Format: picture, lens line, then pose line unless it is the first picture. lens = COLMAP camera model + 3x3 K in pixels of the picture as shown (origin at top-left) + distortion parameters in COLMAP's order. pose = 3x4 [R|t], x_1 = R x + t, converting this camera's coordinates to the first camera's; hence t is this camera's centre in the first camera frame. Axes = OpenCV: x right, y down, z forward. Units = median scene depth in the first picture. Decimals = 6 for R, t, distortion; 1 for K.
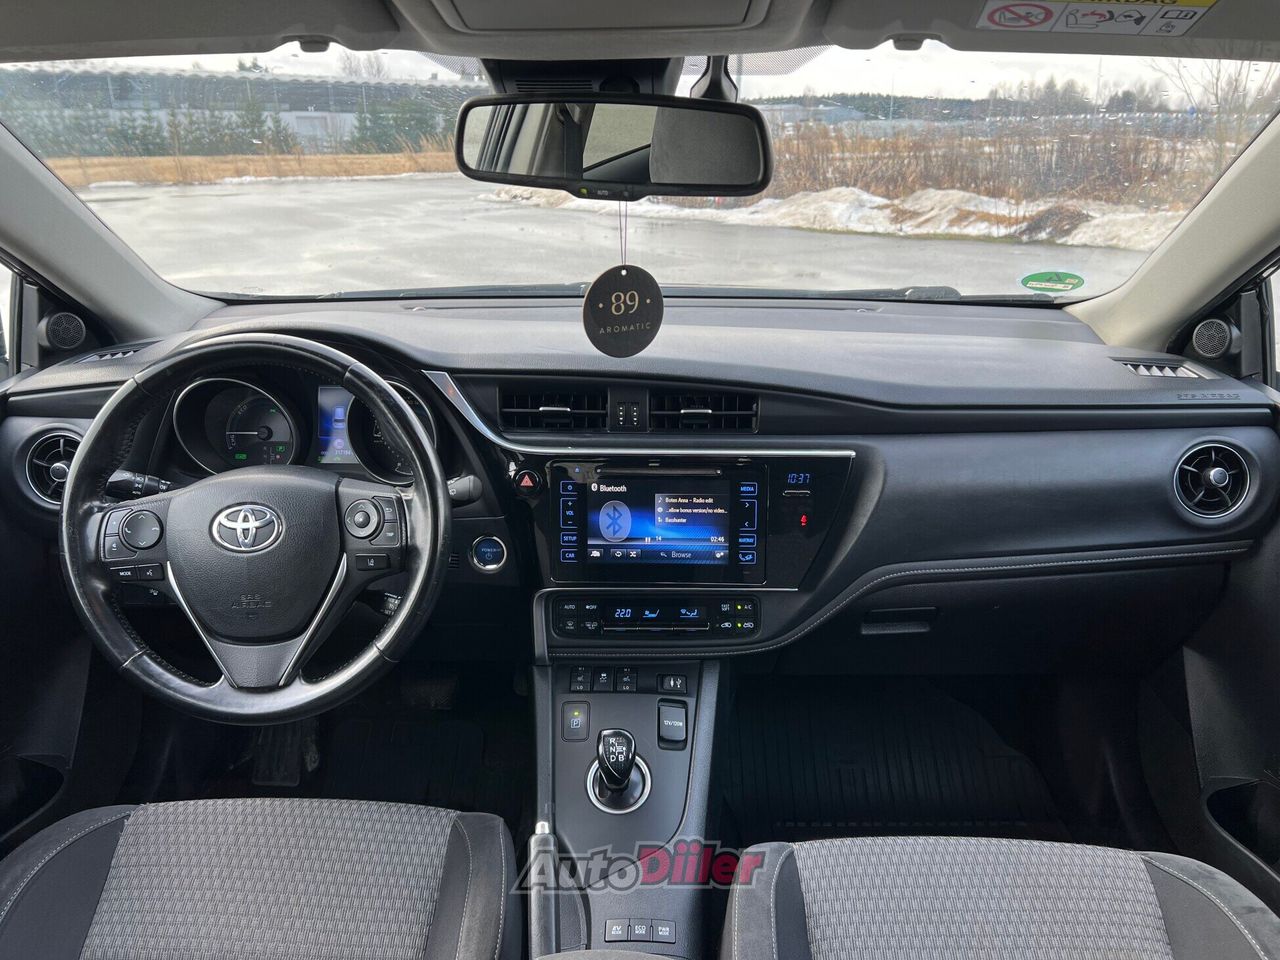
lens RADIAL K [[944.4, 0, 626.9], [0, 944.4, 474.0], [0, 0, 1]] dist [0.031843, -0.004828]
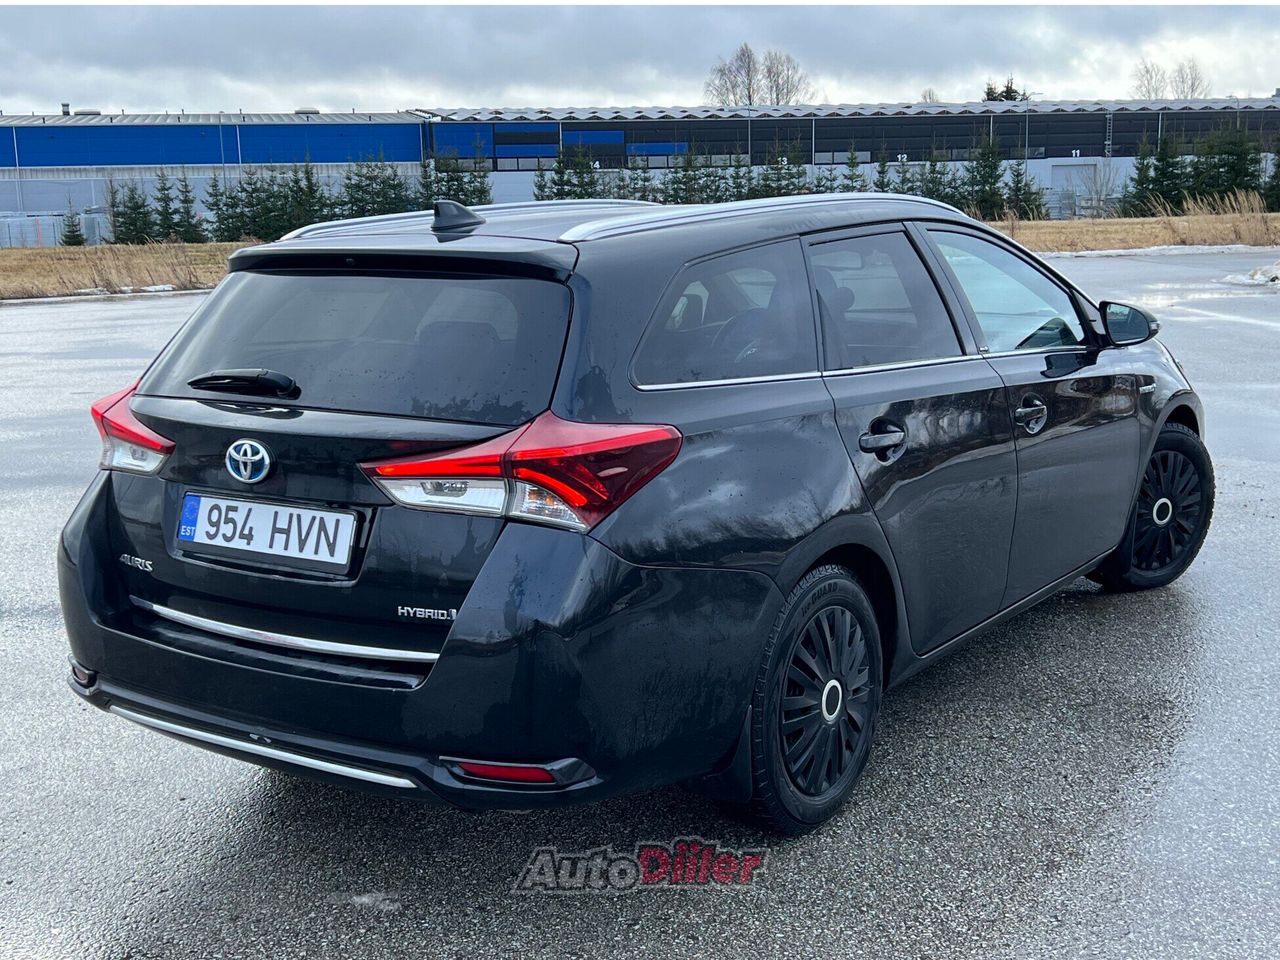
lens RADIAL K [[1597.2, 0, 644.1], [0, 1597.2, 487.9], [0, 0, 1]] dist [0.103572, 0.000000]
pose [[0.843422, 0.084816, -0.530514, 0.045688], [-0.166671, 0.980048, -0.108292, 0.026627], [0.510745, 0.179757, 0.840730, -0.087302]]
